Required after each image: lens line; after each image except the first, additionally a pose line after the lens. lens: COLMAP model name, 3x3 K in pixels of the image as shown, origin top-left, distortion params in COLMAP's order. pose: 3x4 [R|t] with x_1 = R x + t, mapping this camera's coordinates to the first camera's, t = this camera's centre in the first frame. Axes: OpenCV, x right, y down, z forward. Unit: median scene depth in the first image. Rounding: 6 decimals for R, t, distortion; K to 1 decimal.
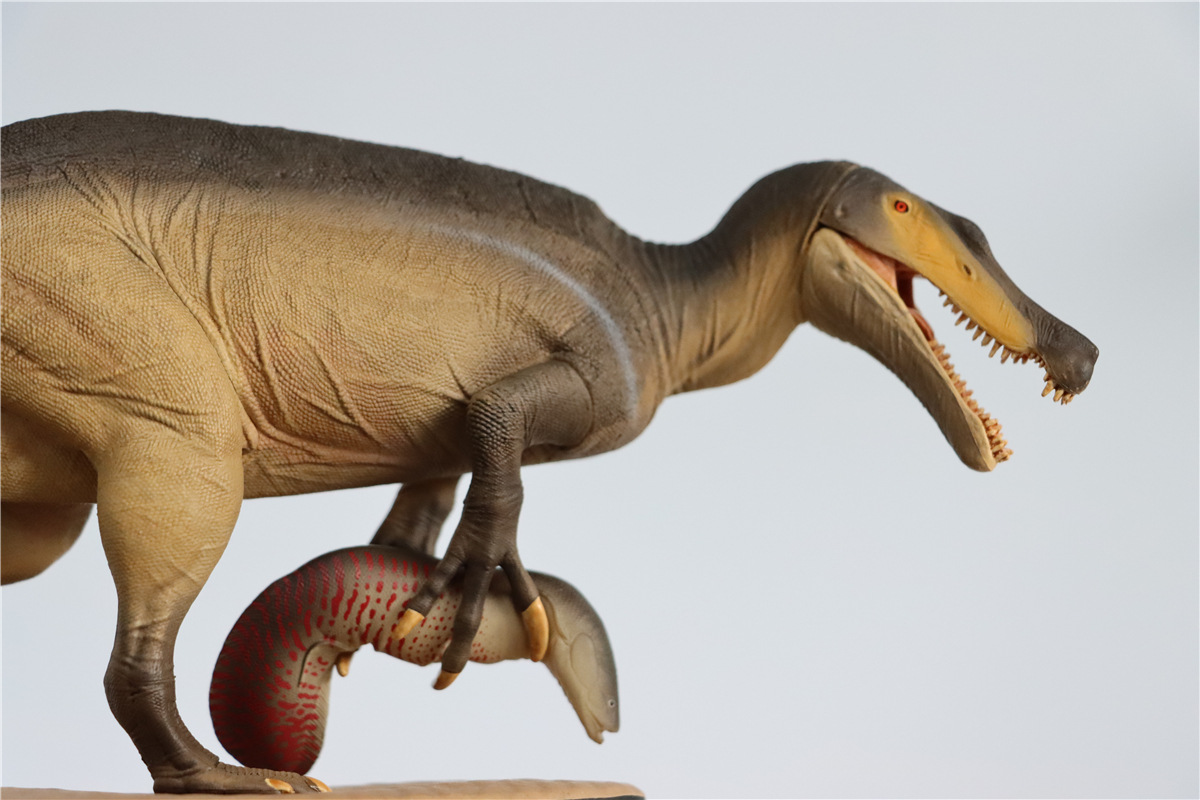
lens RADIAL K [[3260.5, 0, 605.6], [0, 3260.5, 398.9], [0, 0, 1]] dist [0.138822, 0.000000]
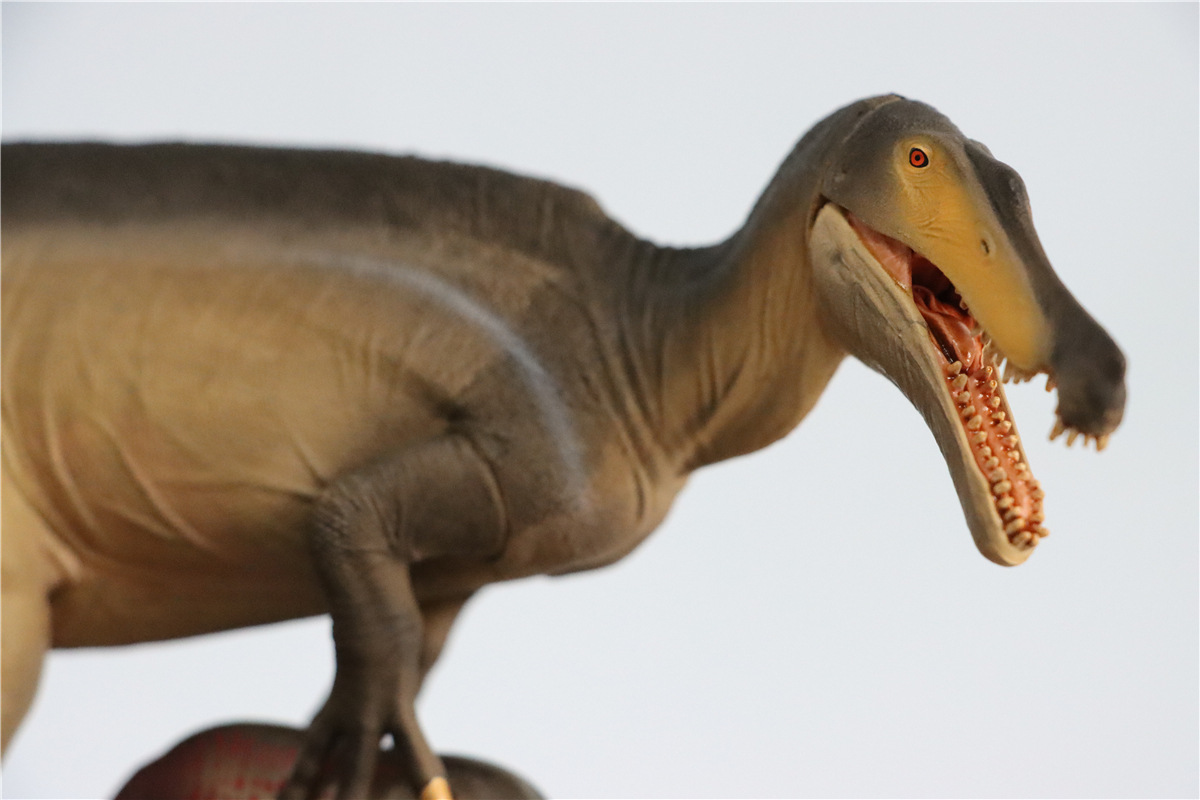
lens RADIAL K [[4234.1, 0, 599.5], [0, 4234.1, 403.6], [0, 0, 1]] dist [0.551865, 0.000000]
pose [[0.820598, -0.068306, -0.567410, 0.519584], [0.054959, 0.997662, -0.040618, 0.020180], [0.568858, 0.002147, 0.822433, 0.283492]]
